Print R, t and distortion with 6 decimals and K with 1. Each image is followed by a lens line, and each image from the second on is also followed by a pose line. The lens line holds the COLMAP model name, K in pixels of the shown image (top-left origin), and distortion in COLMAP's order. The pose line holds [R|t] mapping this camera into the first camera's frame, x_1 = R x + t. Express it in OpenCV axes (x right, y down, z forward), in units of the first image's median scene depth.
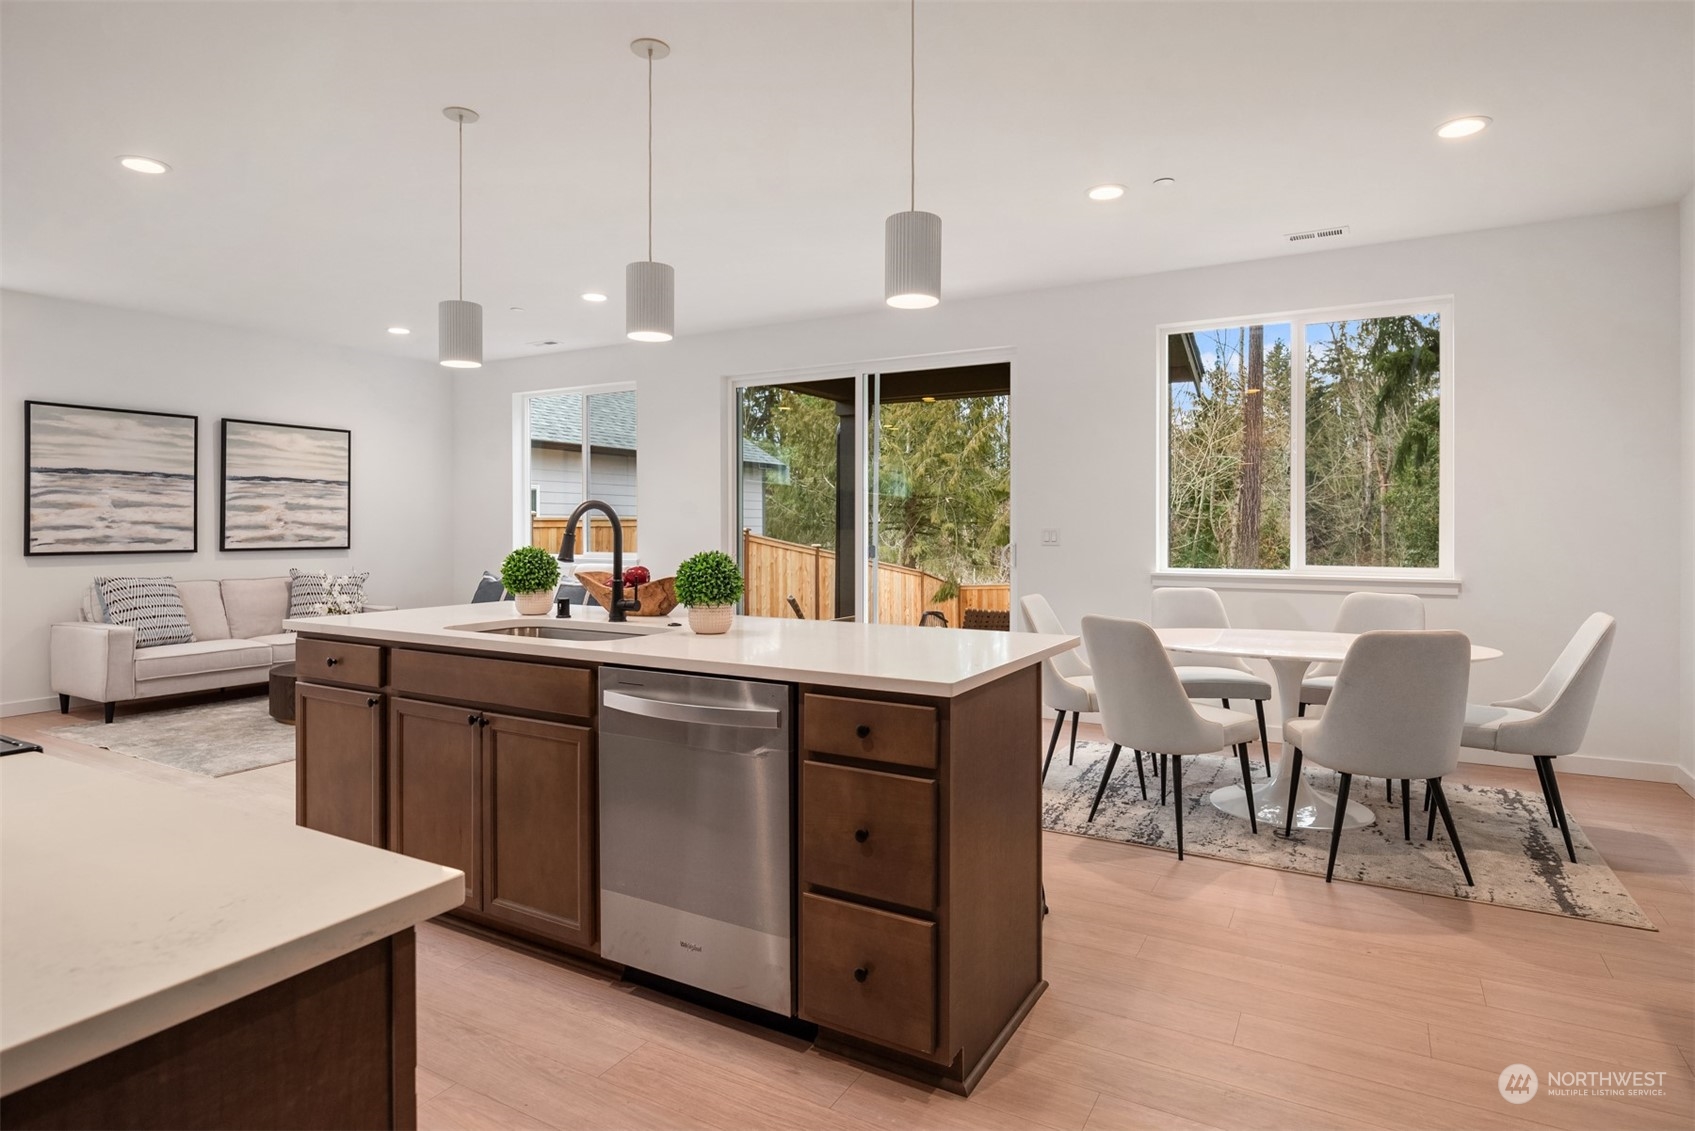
lens RADIAL K [[918.4, 0, 846.1], [0, 918.4, 550.1], [0, 0, 1]] dist [-0.001035, -0.000060]
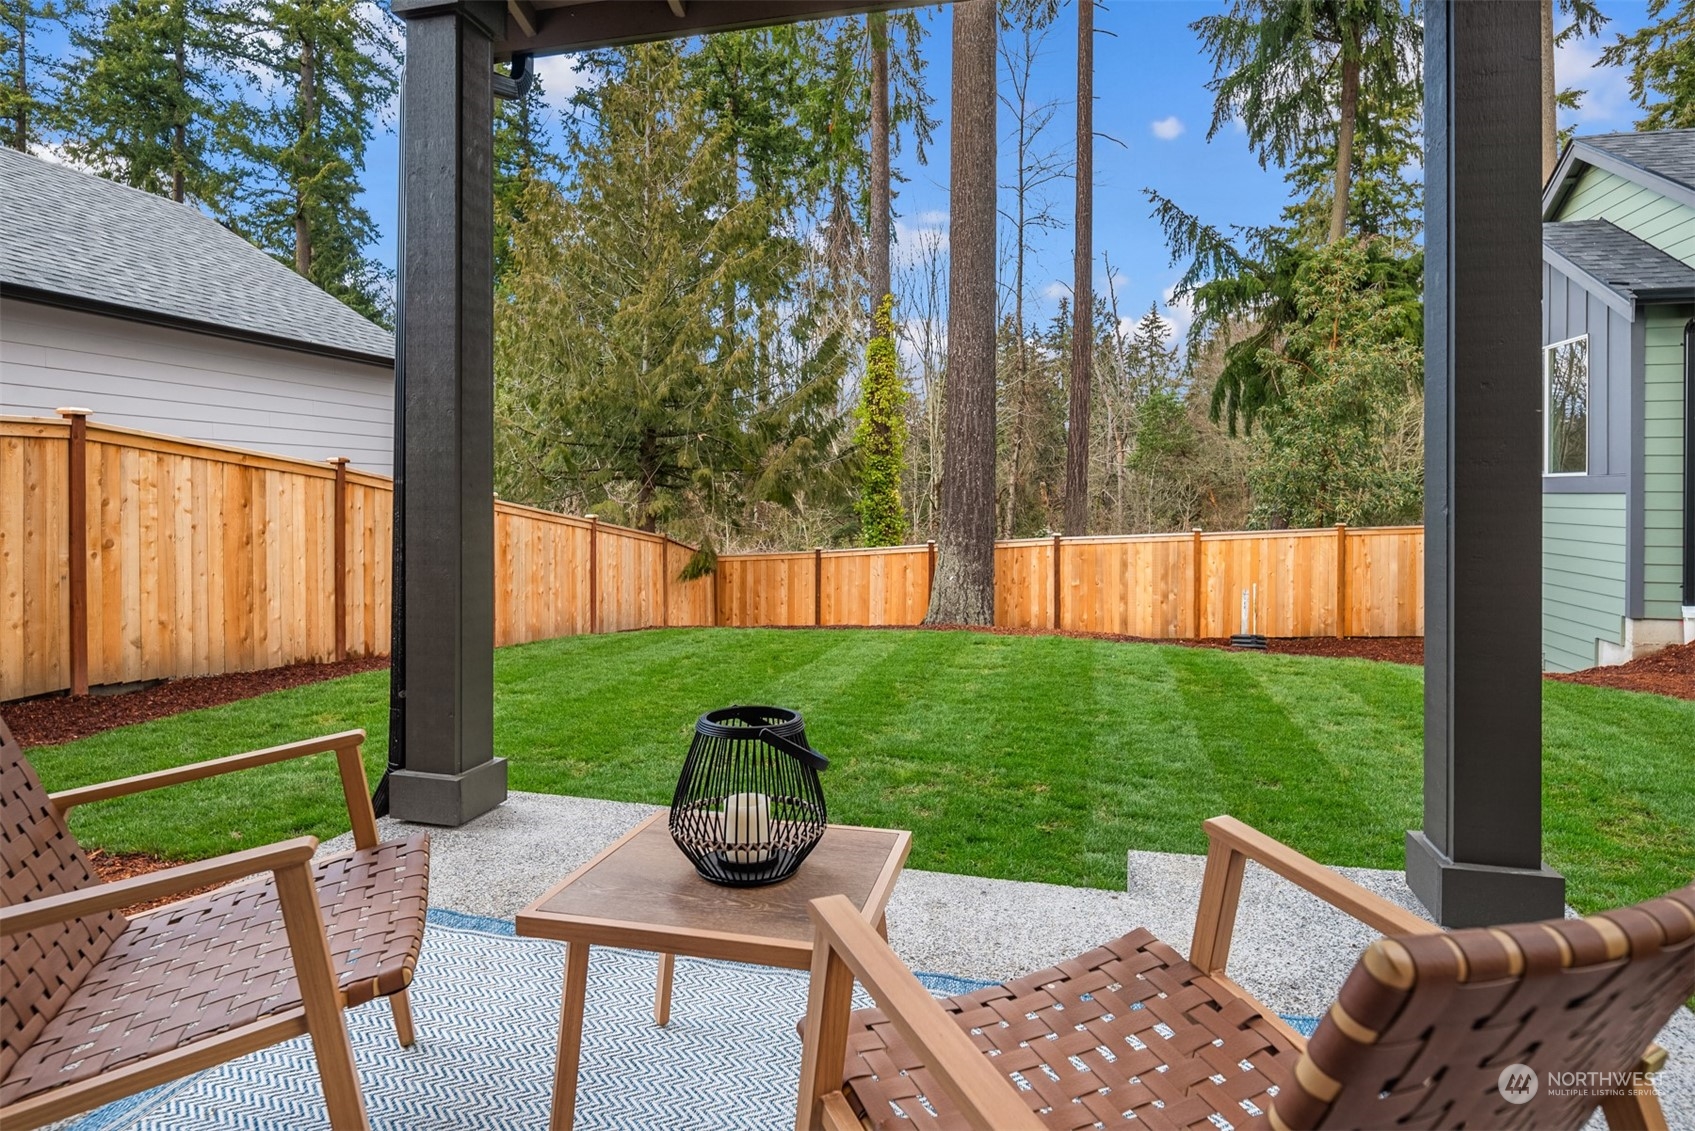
lens RADIAL K [[918.4, 0, 862.9], [0, 918.4, 502.7], [0, 0, 1]] dist [-0.001035, -0.000060]
pose [[0.955287, 0.002262, 0.295672, 0.019138], [0.002598, 0.999868, -0.016042, 0.008568], [-0.295670, 0.016093, 0.955155, 0.274512]]
